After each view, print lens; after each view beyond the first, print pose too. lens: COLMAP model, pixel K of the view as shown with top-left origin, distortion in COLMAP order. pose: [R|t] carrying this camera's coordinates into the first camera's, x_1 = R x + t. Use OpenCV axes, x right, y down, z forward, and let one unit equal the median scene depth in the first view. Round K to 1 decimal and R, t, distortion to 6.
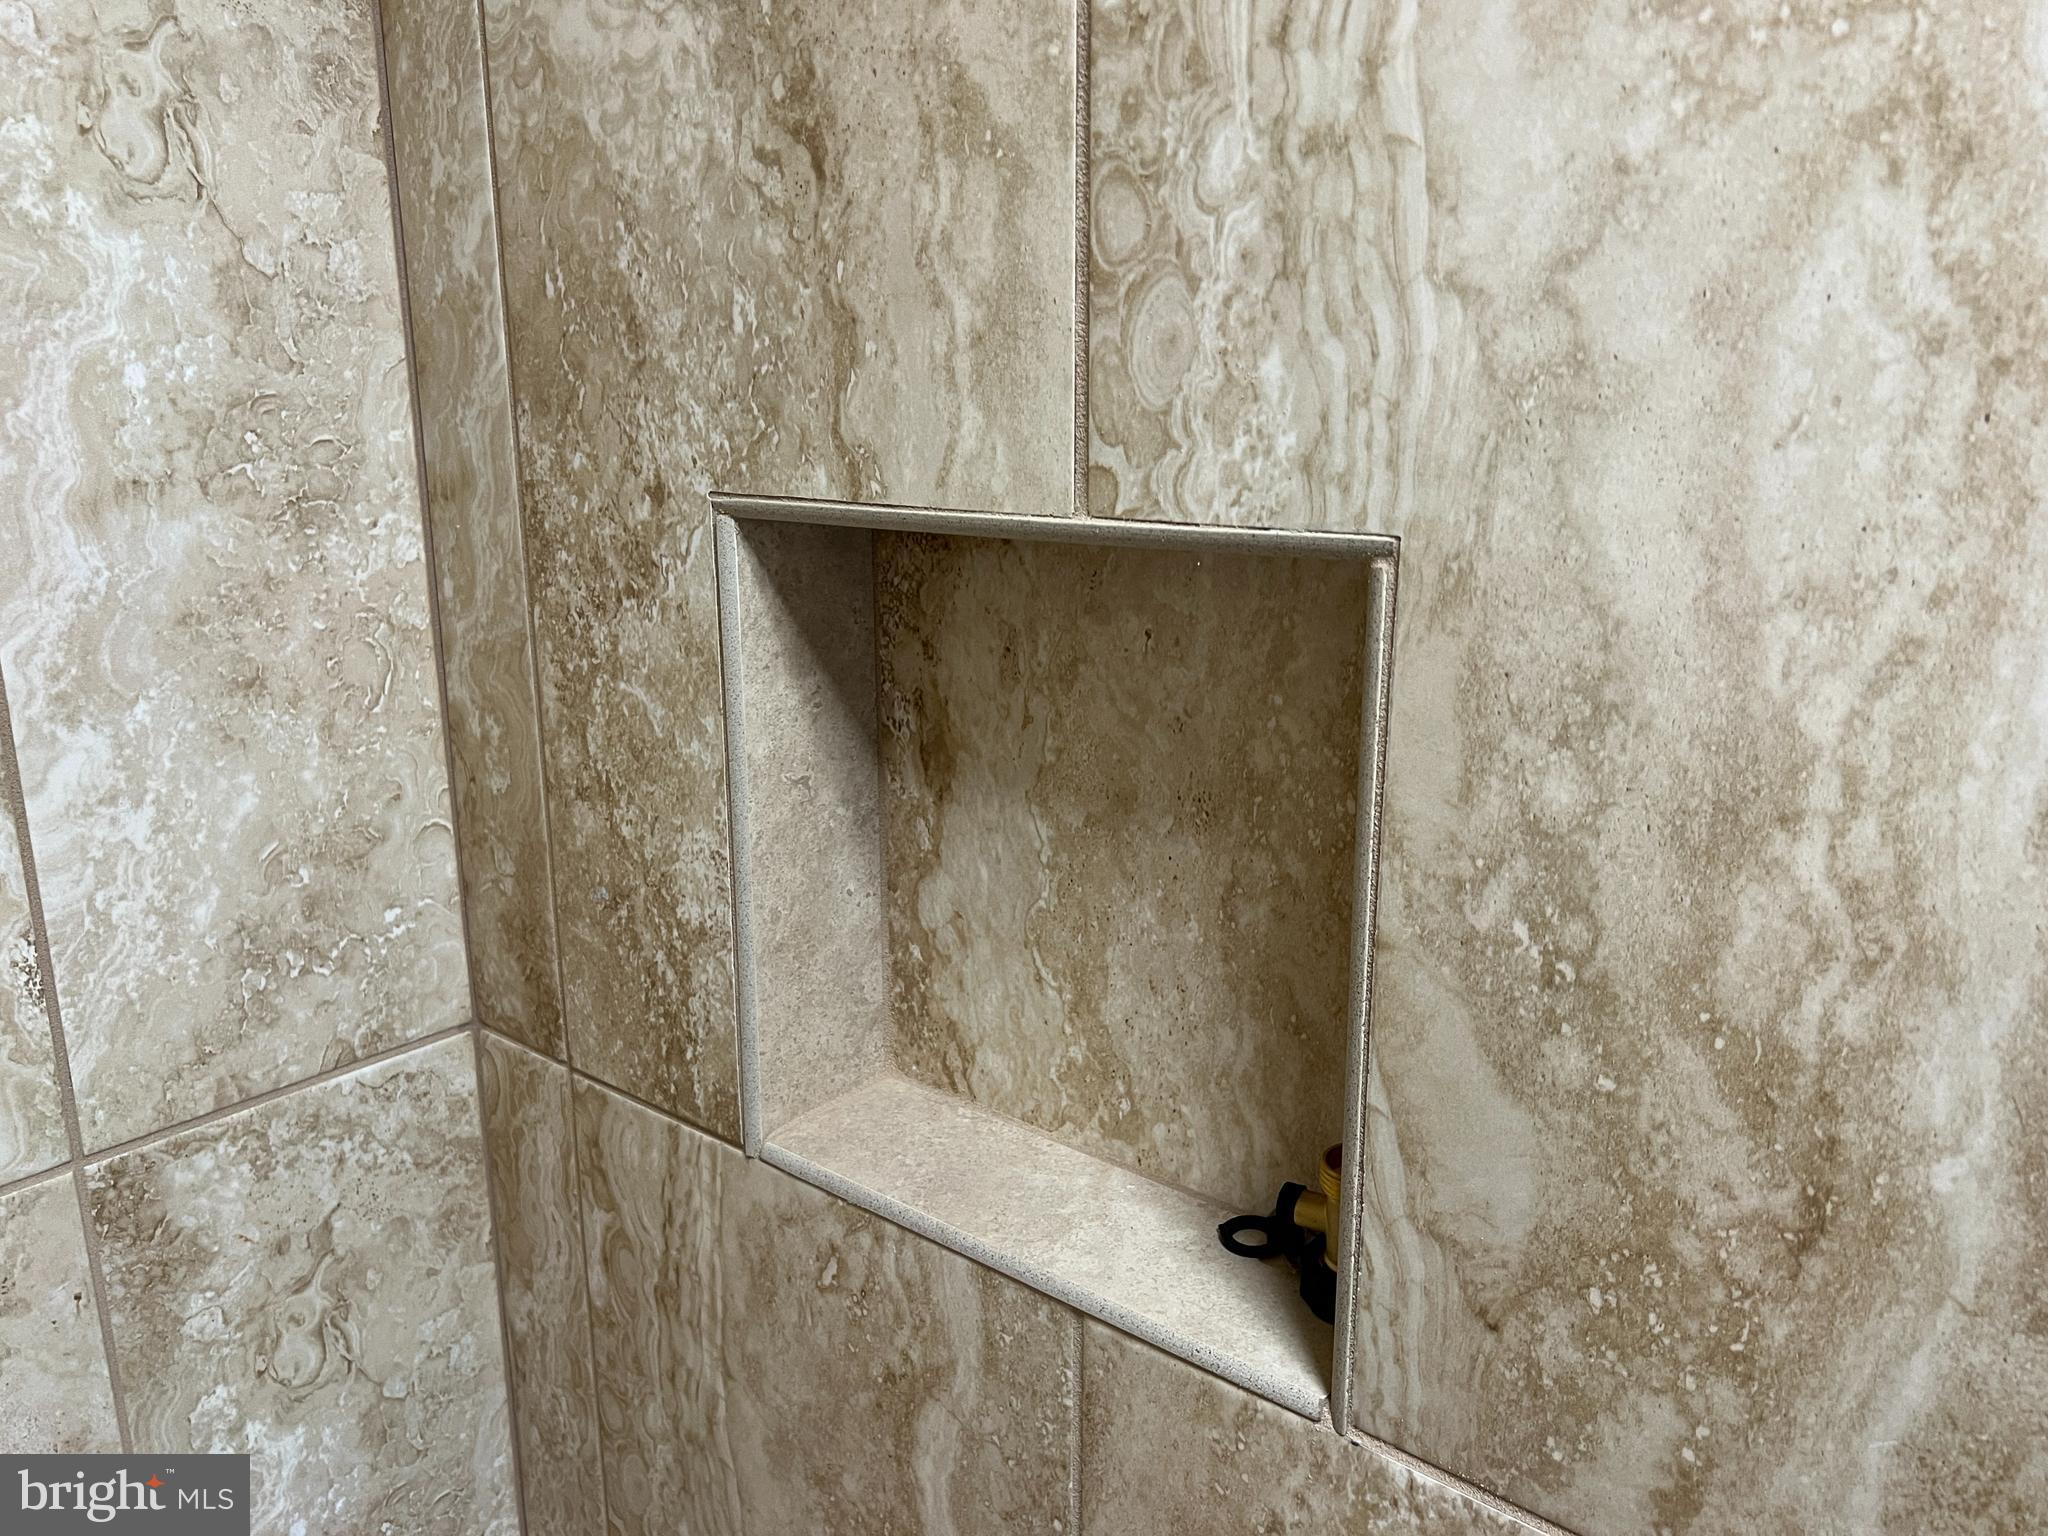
lens RADIAL K [[1542.3, 0, 1017.4], [0, 1542.3, 787.2], [0, 0, 1]] dist [0.057579, -0.070805]
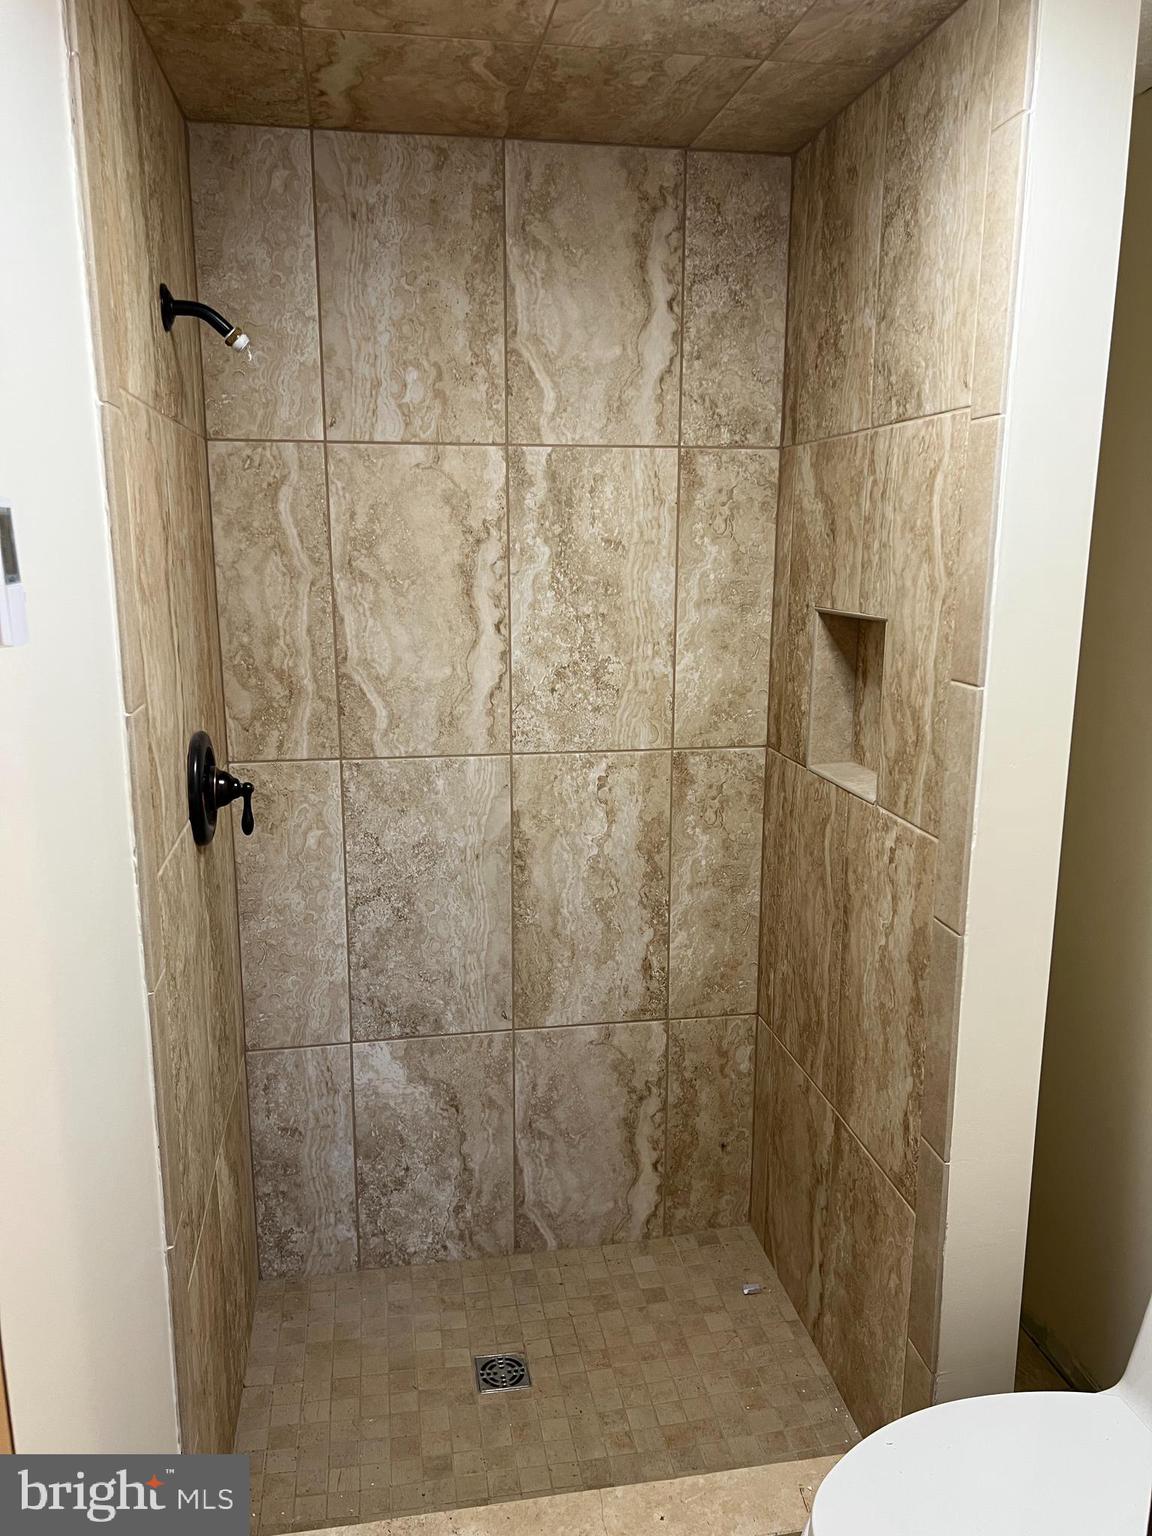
lens RADIAL K [[1156.7, 0, 576.0], [0, 1156.7, 768.0], [0, 0, 1]] dist [0.057579, -0.070805]
pose [[0.761027, 0.131663, -0.635218, 1.263488], [-0.169277, 0.985567, 0.001478, 0.325565], [0.626245, 0.106403, 0.772331, -1.678369]]
